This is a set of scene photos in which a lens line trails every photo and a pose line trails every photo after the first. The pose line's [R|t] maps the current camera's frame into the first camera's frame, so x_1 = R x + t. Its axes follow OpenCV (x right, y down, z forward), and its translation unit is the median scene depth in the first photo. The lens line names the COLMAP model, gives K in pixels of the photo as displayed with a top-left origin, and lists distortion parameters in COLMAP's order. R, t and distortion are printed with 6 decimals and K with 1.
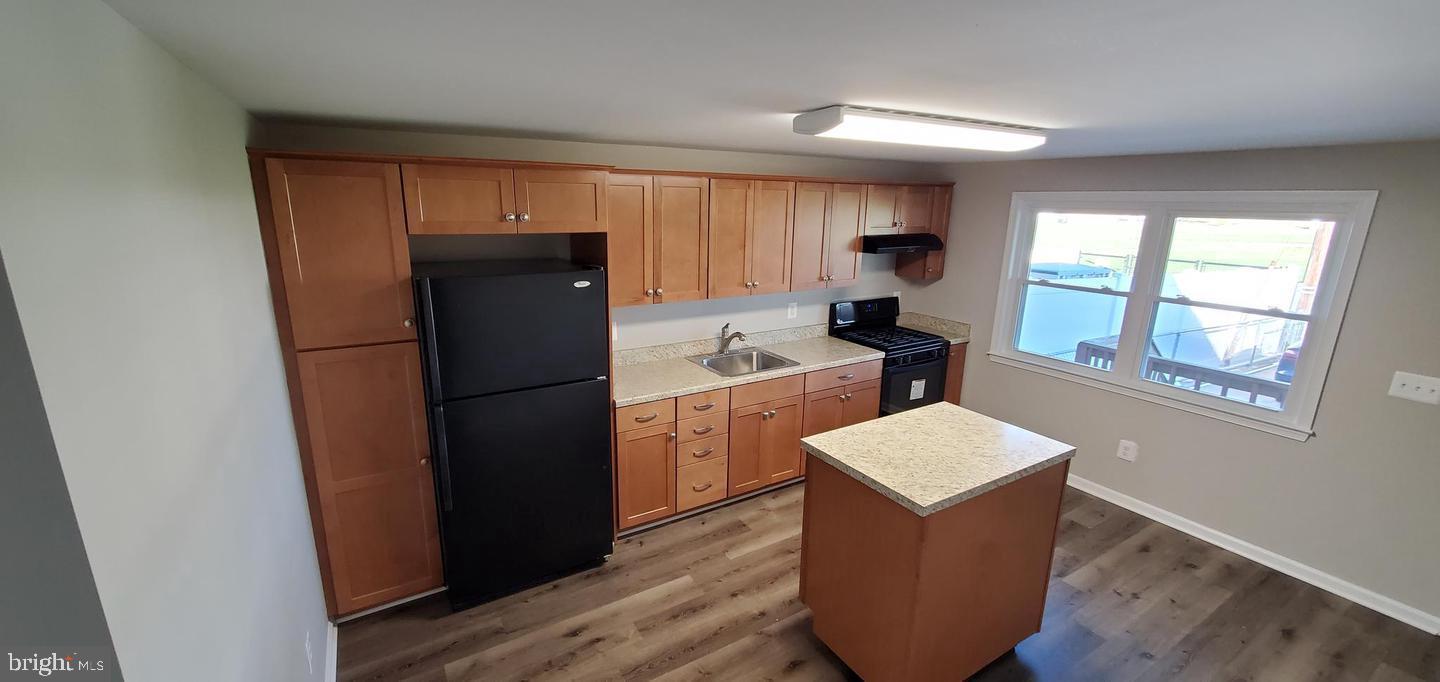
lens RADIAL K [[563.3, 0, 720.0], [0, 563.3, 341.0], [0, 0, 1]] dist [-0.000550, -0.000048]
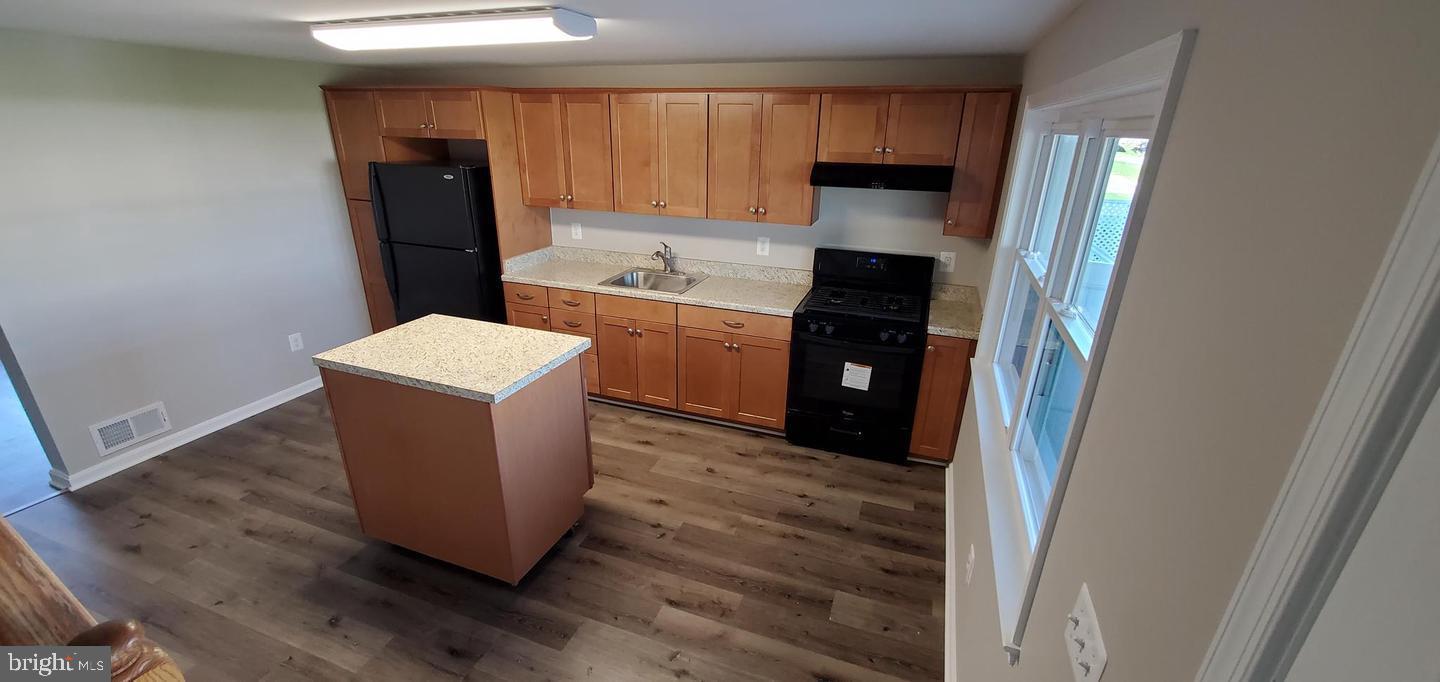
lens RADIAL K [[578.0, 0, 701.4], [0, 578.0, 342.8], [0, 0, 1]] dist [-0.000470, -0.000059]
pose [[0.603775, 0.280968, -0.745997, 0.942428], [-0.194690, 0.959460, 0.203793, -0.089158], [0.773014, 0.022193, 0.634000, 0.421204]]
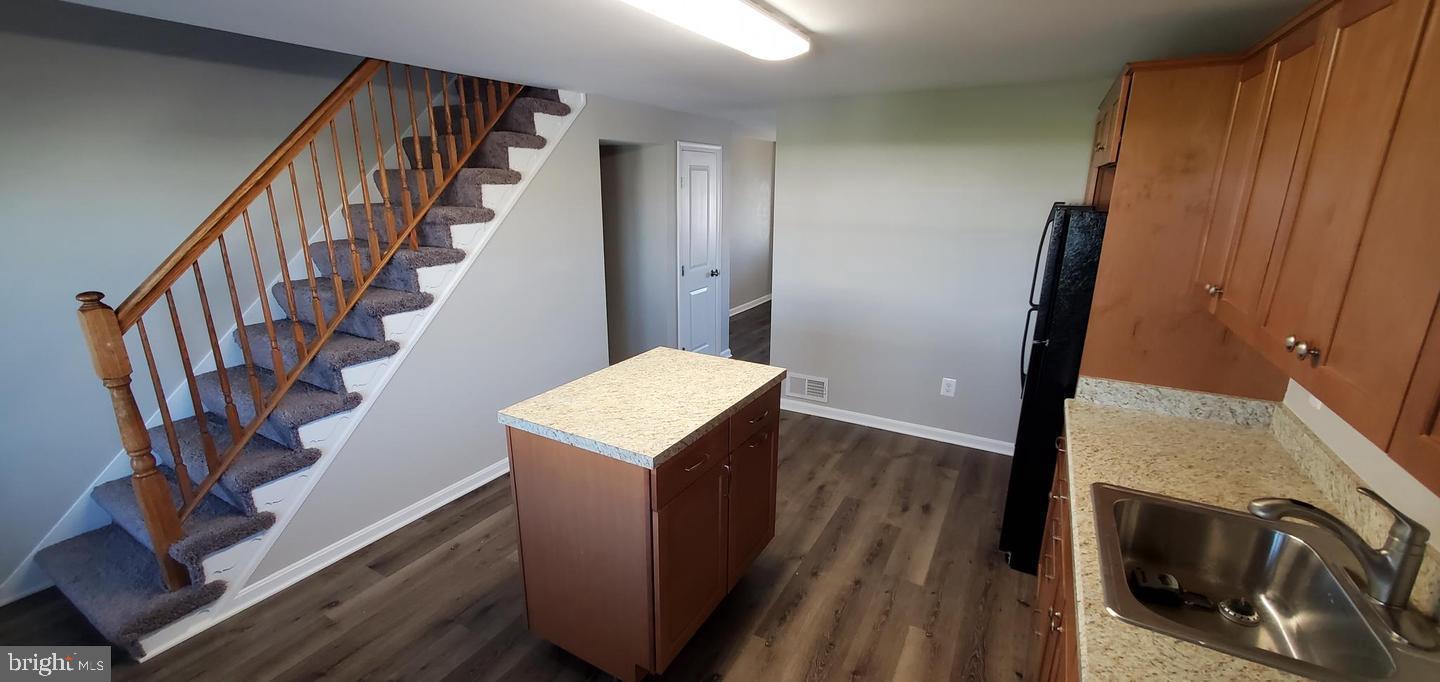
lens RADIAL K [[563.3, 0, 720.0], [0, 563.3, 341.0], [0, 0, 1]] dist [-0.000550, -0.000048]
pose [[-0.878383, 0.116077, -0.463649, 0.451075], [-0.120675, 0.884773, 0.450128, -0.198021], [0.462473, 0.451335, -0.763161, 1.093578]]
